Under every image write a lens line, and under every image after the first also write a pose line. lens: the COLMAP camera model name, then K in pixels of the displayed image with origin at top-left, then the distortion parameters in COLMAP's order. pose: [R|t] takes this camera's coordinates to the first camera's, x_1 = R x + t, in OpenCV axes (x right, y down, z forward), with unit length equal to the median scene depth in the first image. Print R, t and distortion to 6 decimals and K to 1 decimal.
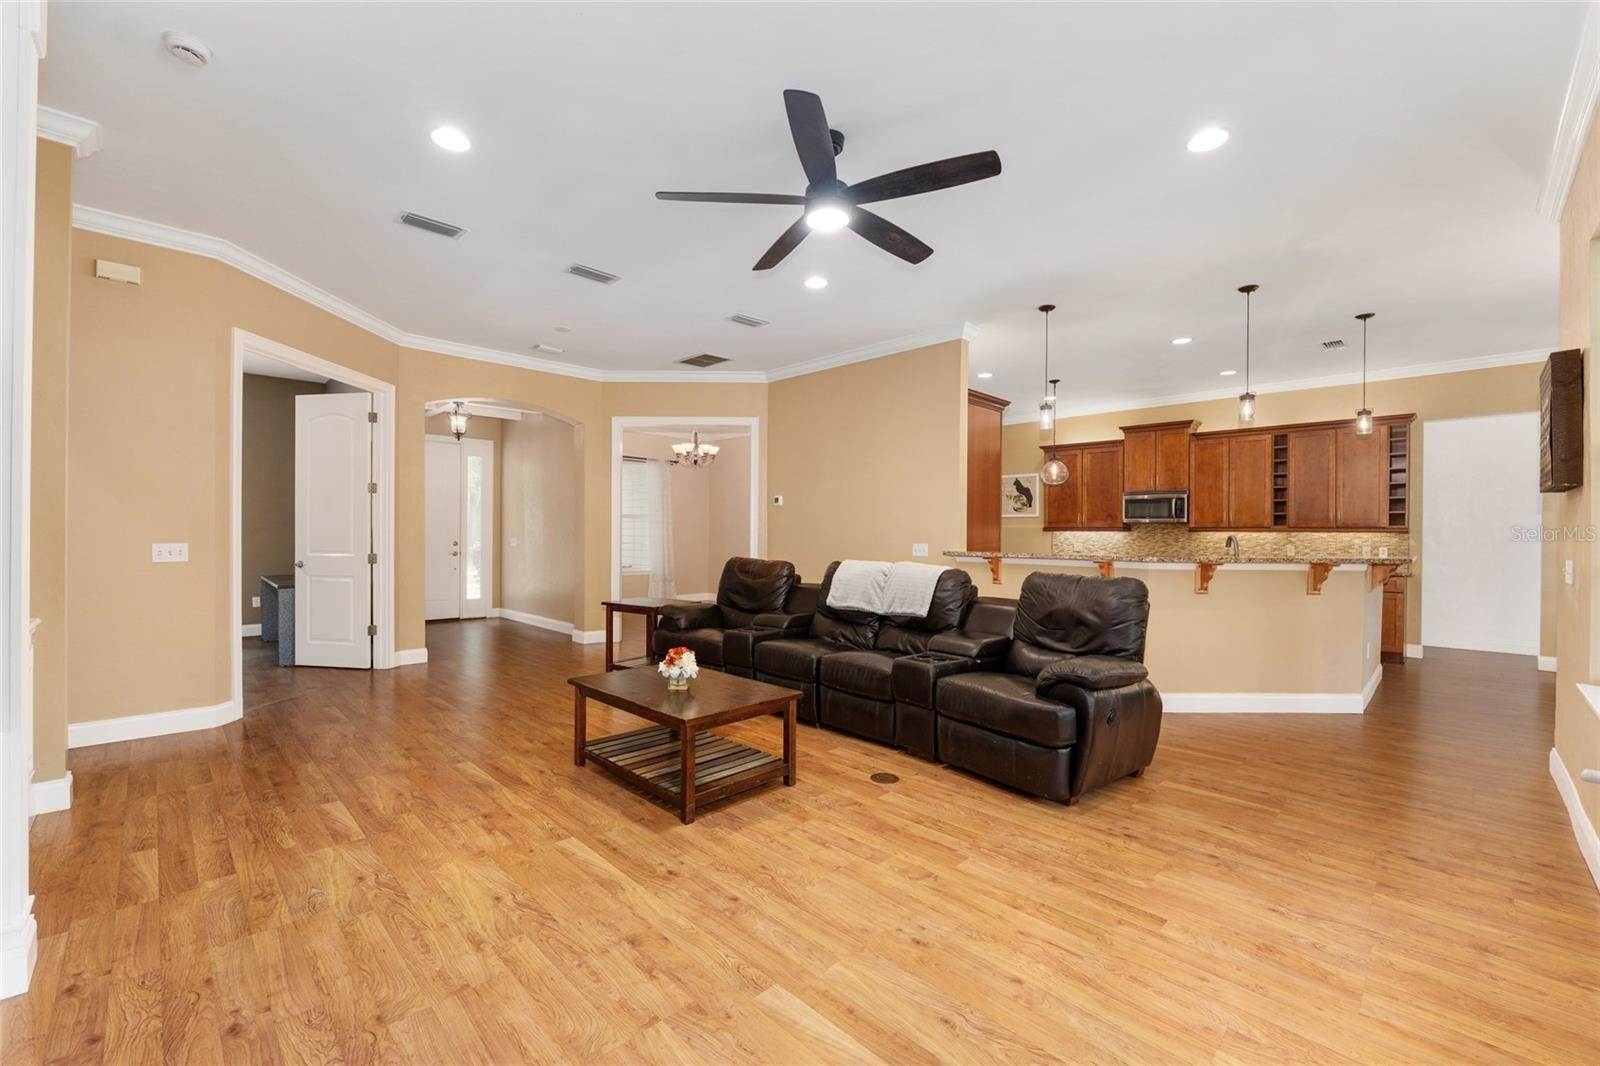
lens RADIAL K [[658.5, 0, 805.2], [0, 658.5, 535.9], [0, 0, 1]] dist [-0.000371, -0.000045]
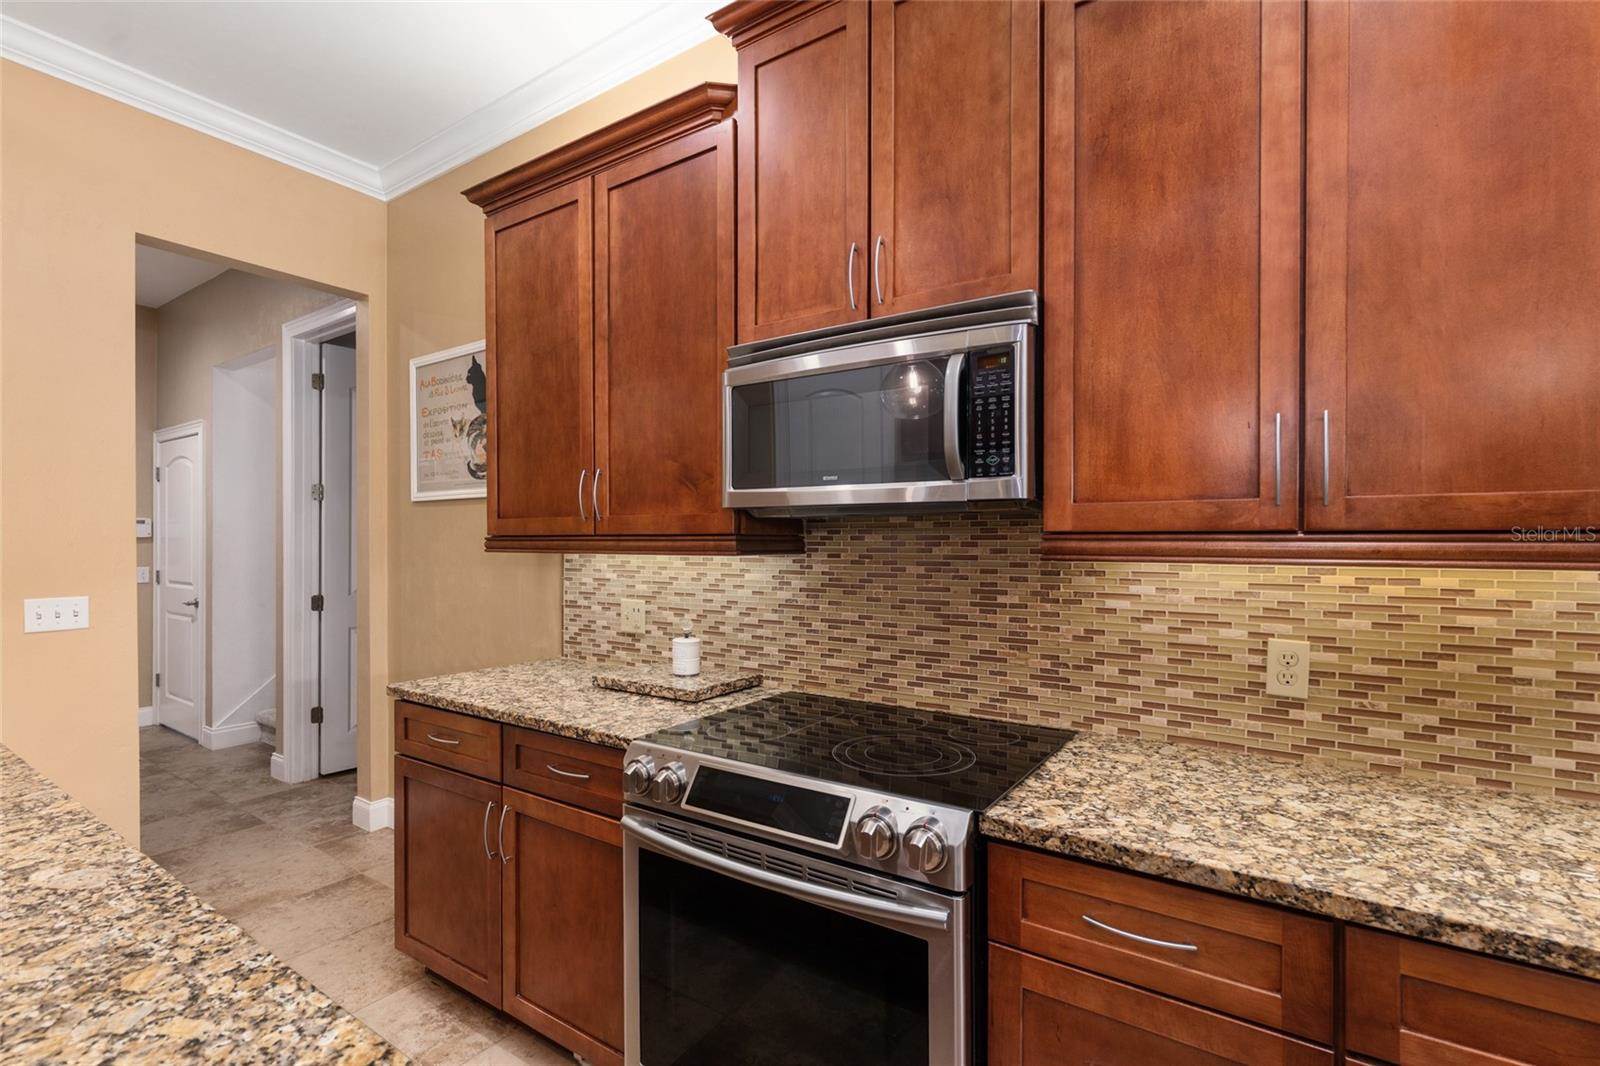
lens RADIAL K [[733.3, 0, 792.1], [0, 733.3, 545.3], [0, 0, 1]] dist [0.000146, 0.000029]
pose [[0.983407, -0.002748, 0.181394, 0.489756], [0.003103, 0.999994, -0.001673, -0.009807], [-0.181388, 0.002208, 0.983409, 0.834185]]
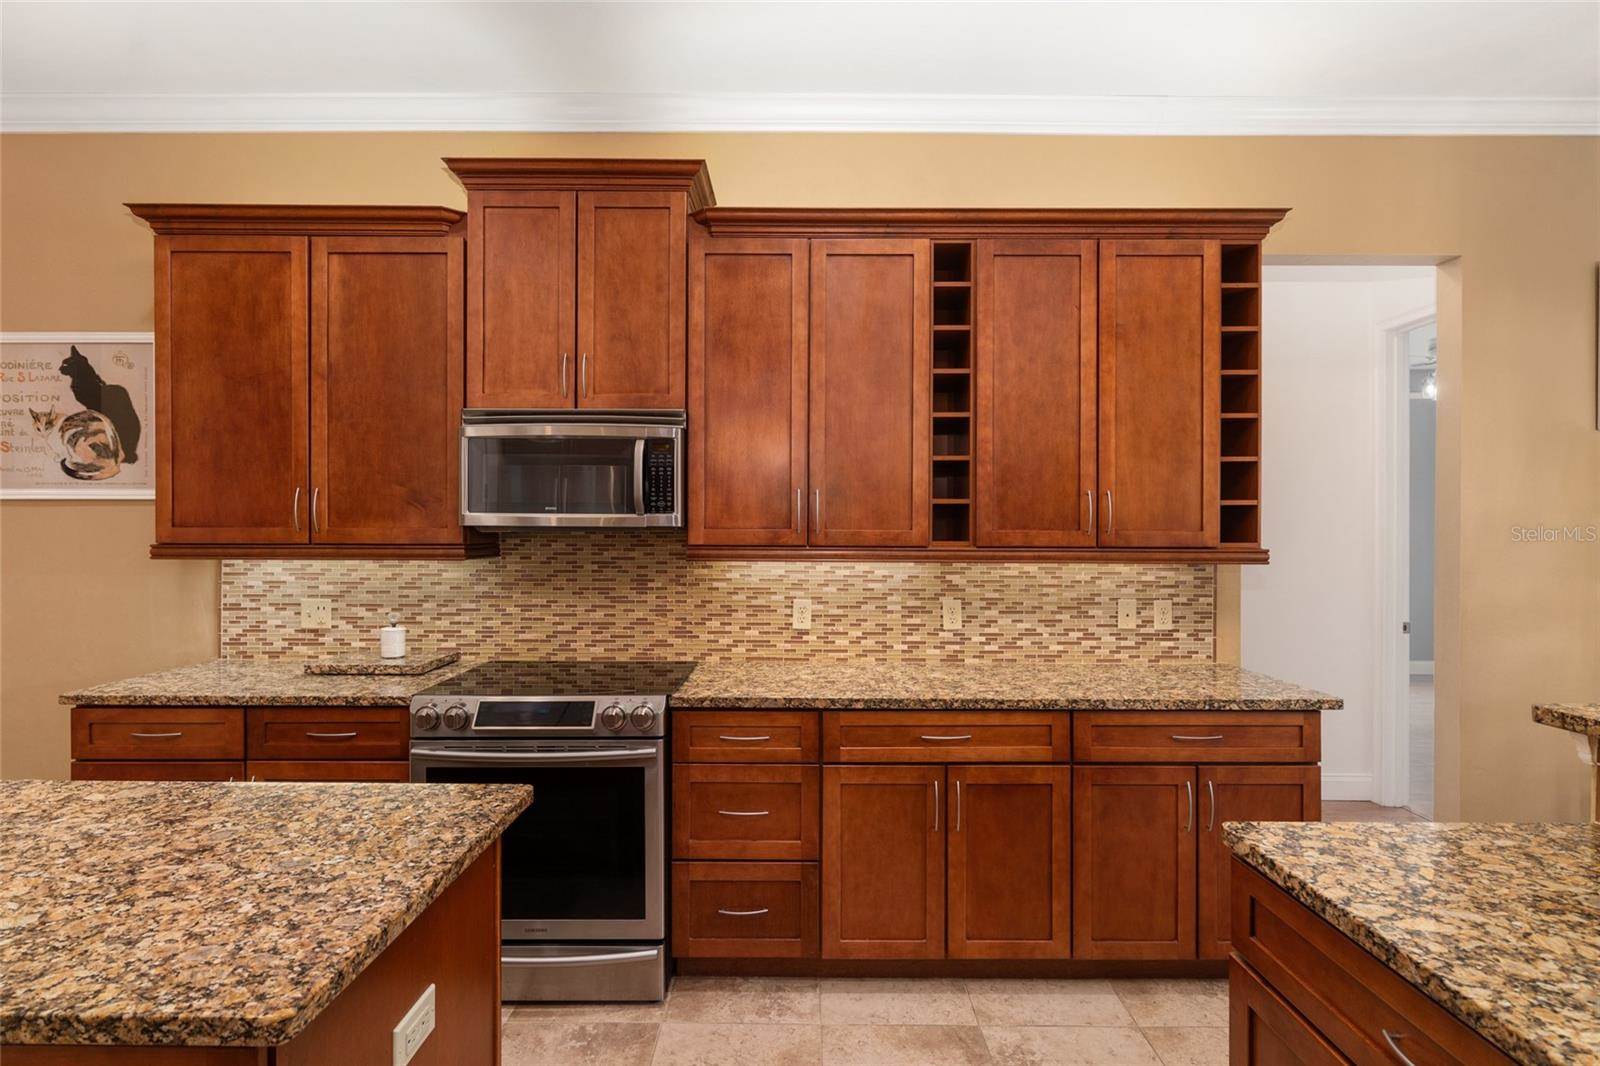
lens RADIAL K [[771.4, 0, 800.0], [0, 771.4, 533.0], [0, 0, 1]] dist [0.000734, -0.000195]
pose [[0.711763, -0.003778, 0.702410, 0.384670], [0.004035, 0.999991, 0.001290, -0.018466], [-0.702408, 0.001916, 0.711772, 0.729710]]
